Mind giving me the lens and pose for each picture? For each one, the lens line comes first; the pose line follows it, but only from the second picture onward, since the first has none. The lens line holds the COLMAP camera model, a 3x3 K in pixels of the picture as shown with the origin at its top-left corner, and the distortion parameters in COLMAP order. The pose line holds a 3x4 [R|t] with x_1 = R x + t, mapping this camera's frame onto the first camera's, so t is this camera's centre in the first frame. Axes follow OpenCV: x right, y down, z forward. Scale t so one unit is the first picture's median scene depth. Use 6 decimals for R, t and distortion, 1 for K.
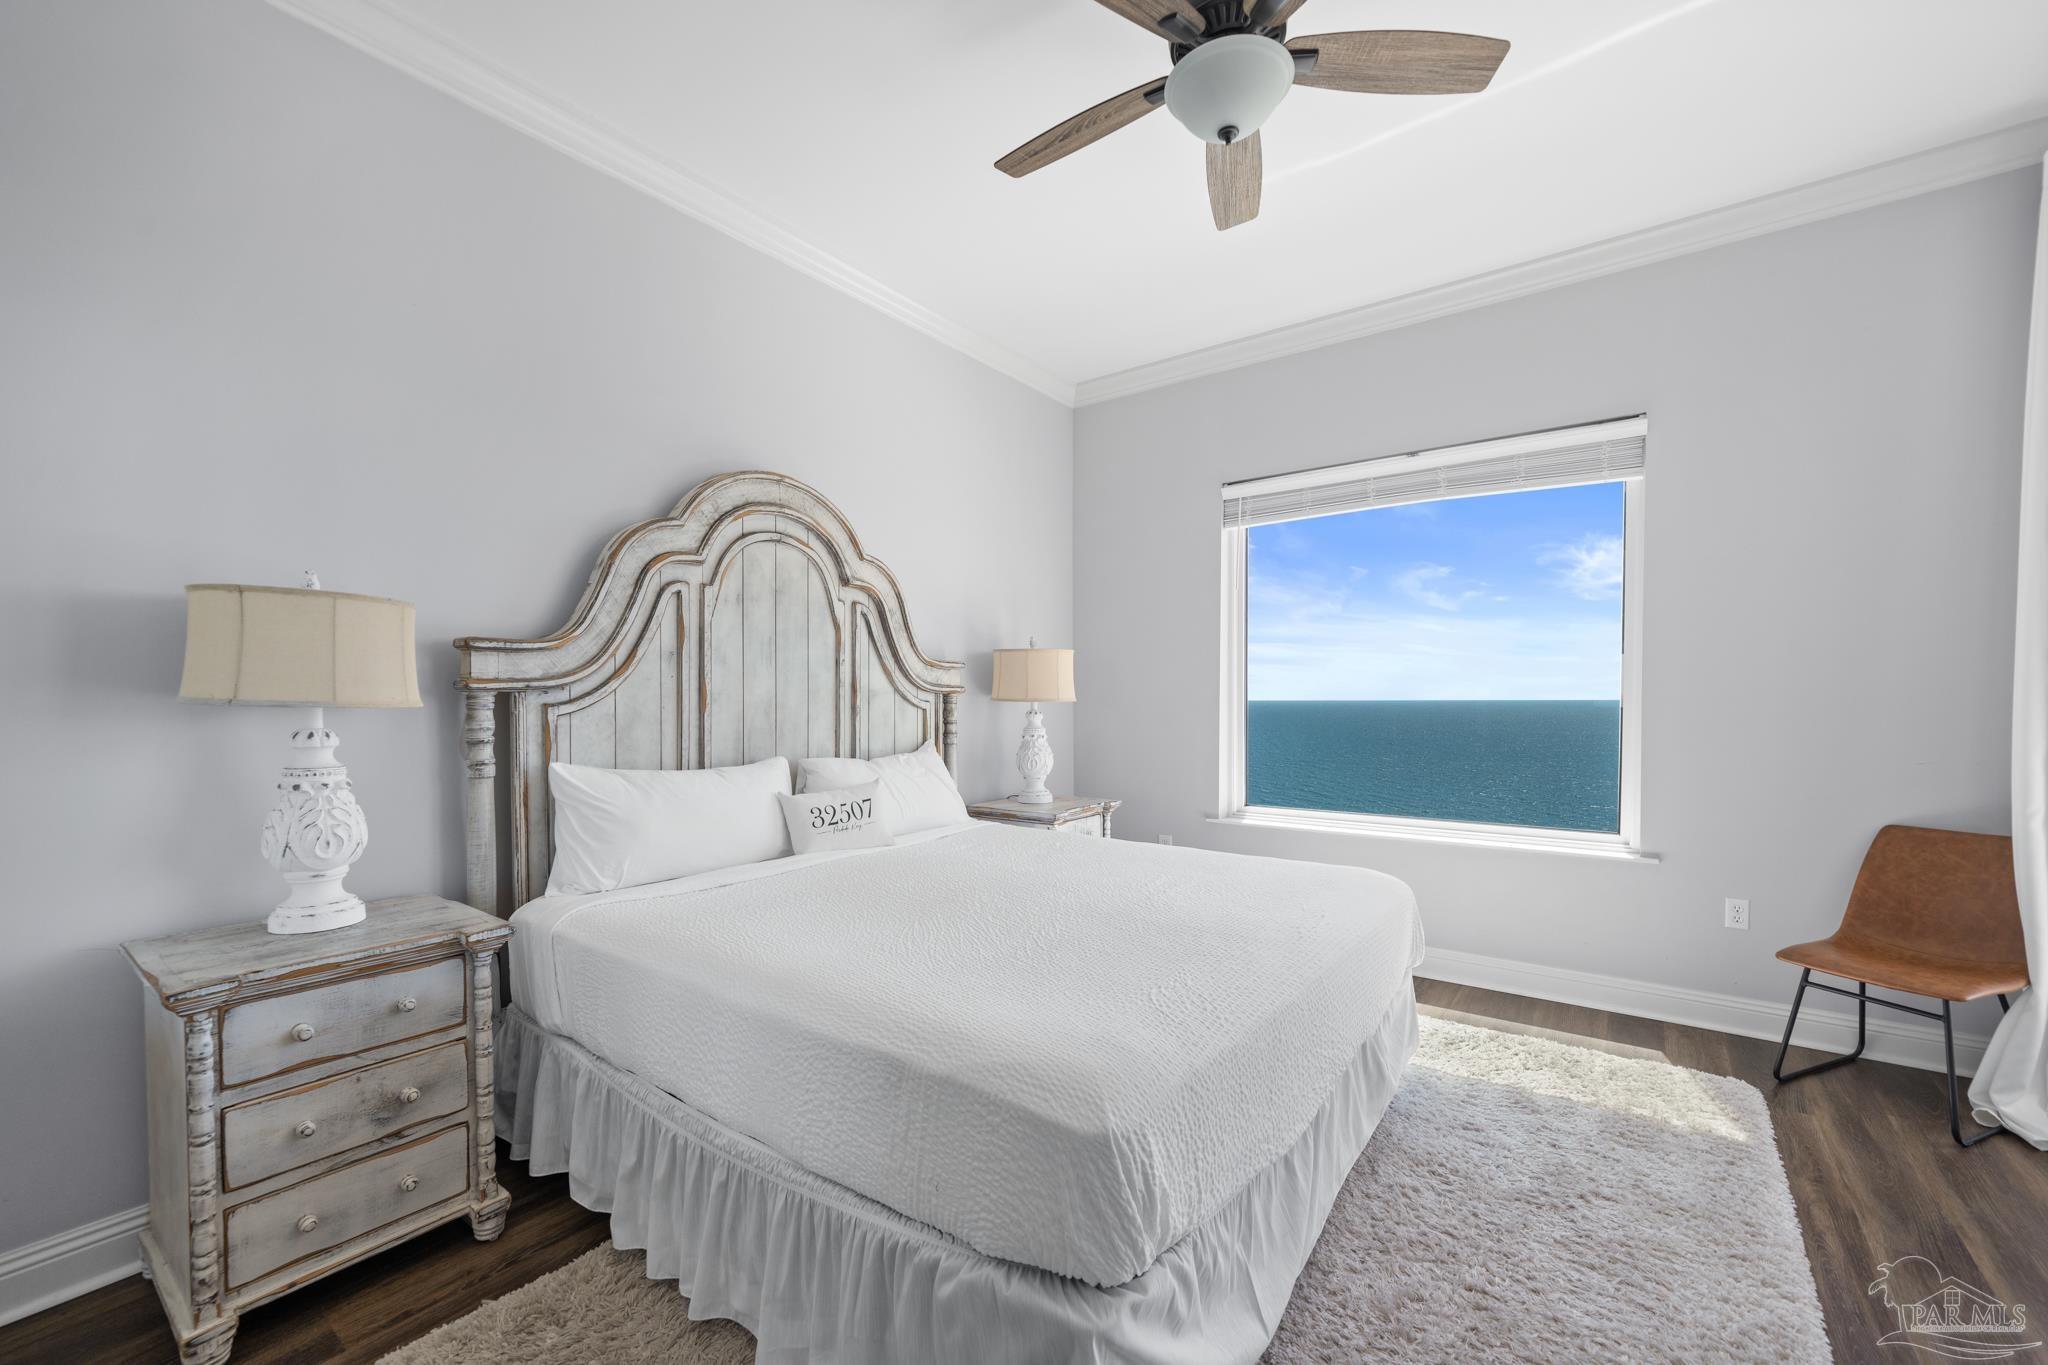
lens RADIAL K [[812.1, 0, 1025.5], [0, 812.1, 692.9], [0, 0, 1]] dist [-0.001862, -0.000172]
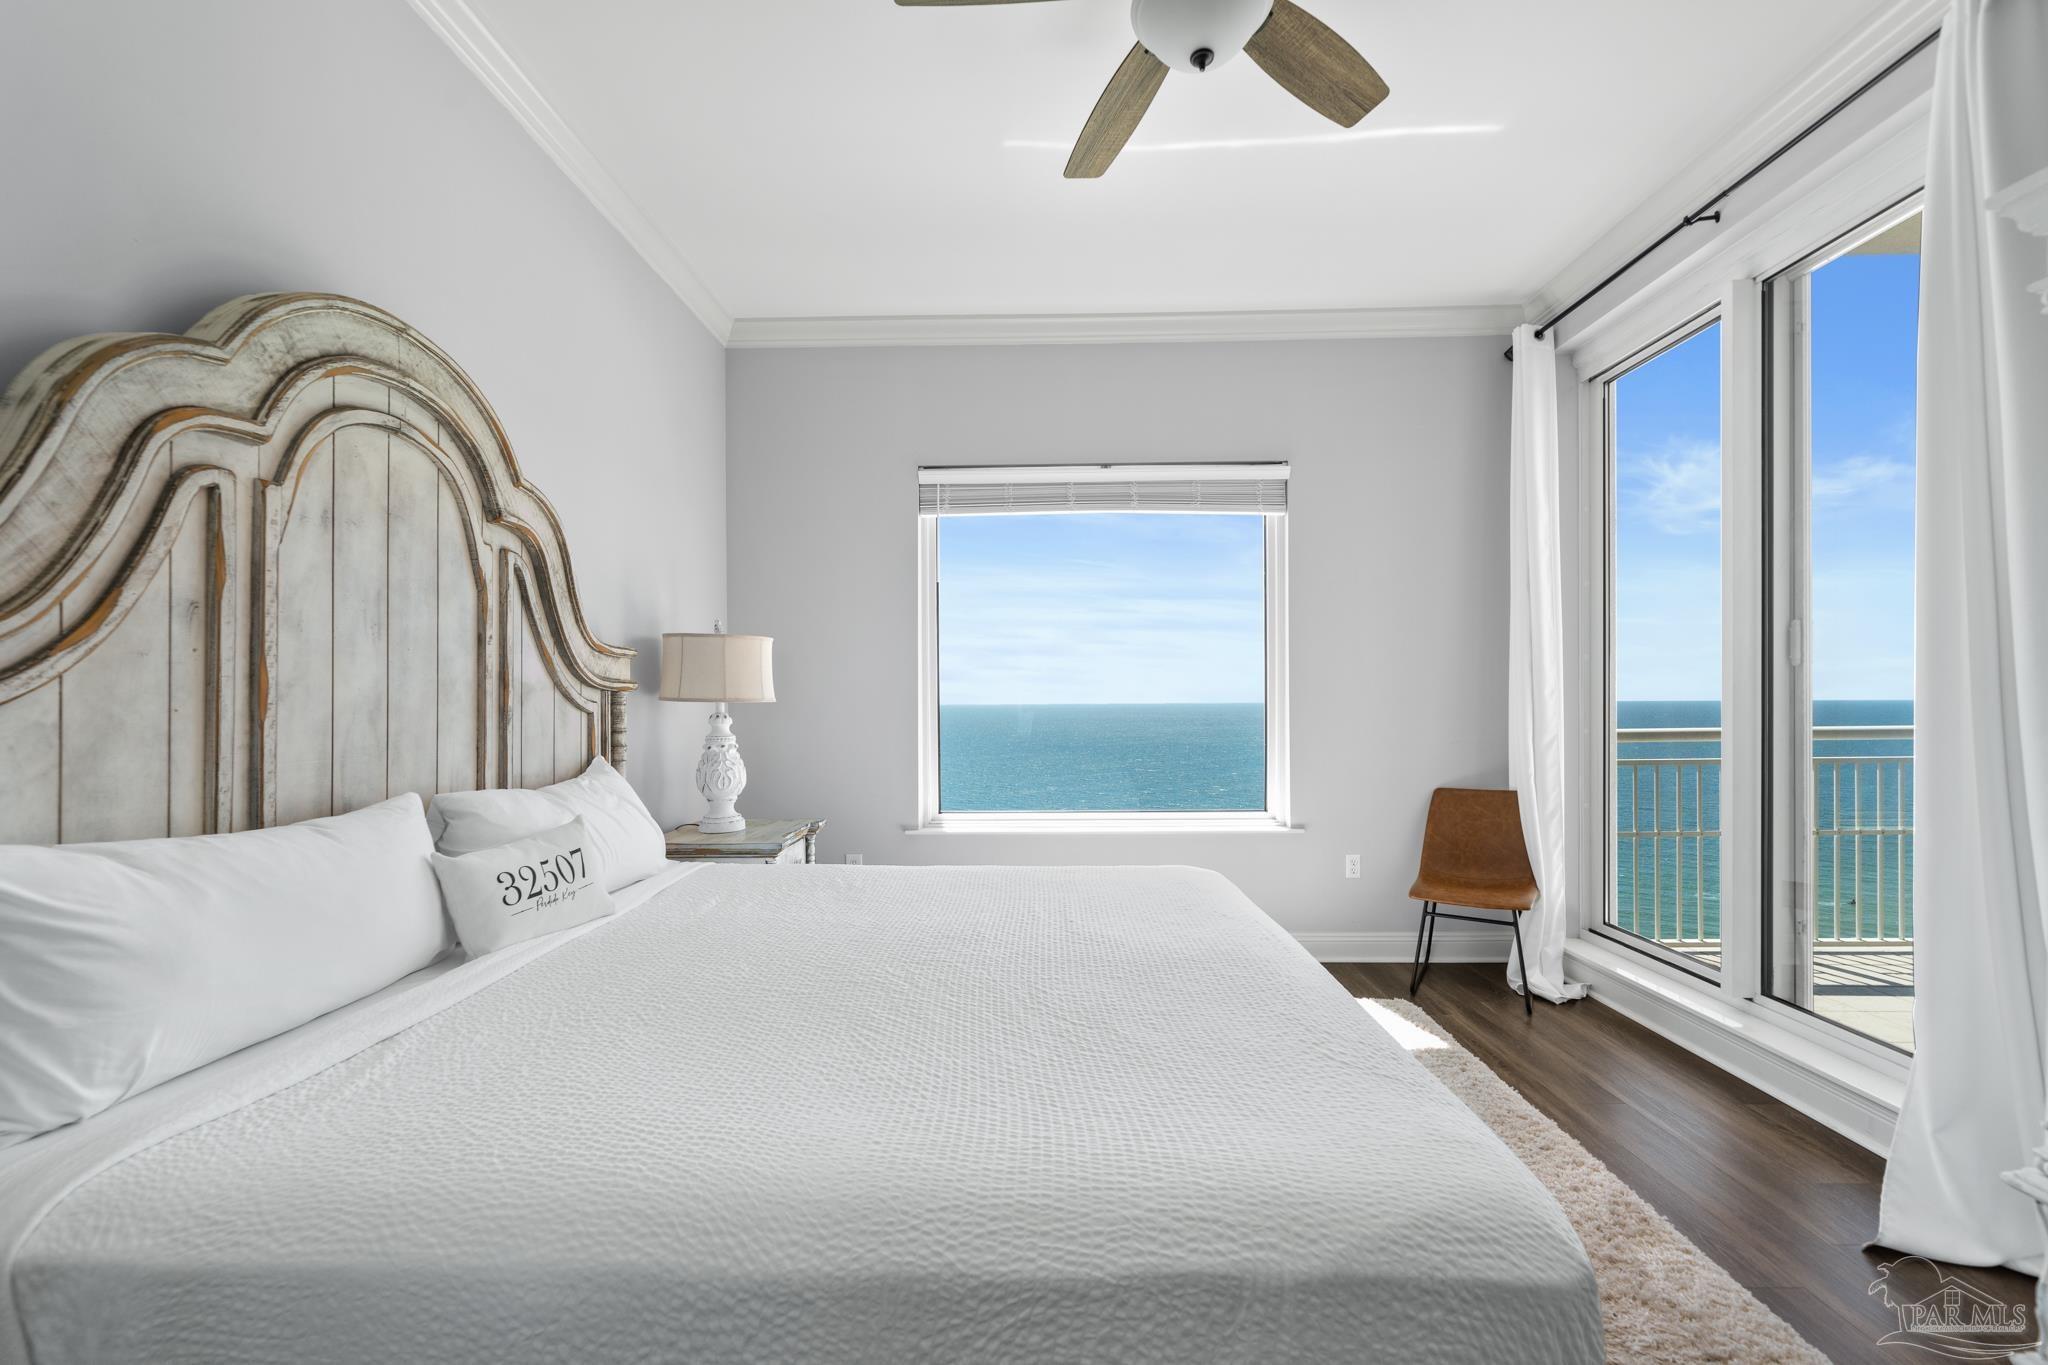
lens RADIAL K [[811.8, 0, 1020.8], [0, 811.8, 687.4], [0, 0, 1]] dist [-0.000493, -0.000260]
pose [[0.817613, 0.007081, 0.575724, -0.274403], [0.000751, 0.999910, -0.013365, 0.009528], [-0.575767, 0.011360, 0.817535, 0.256156]]
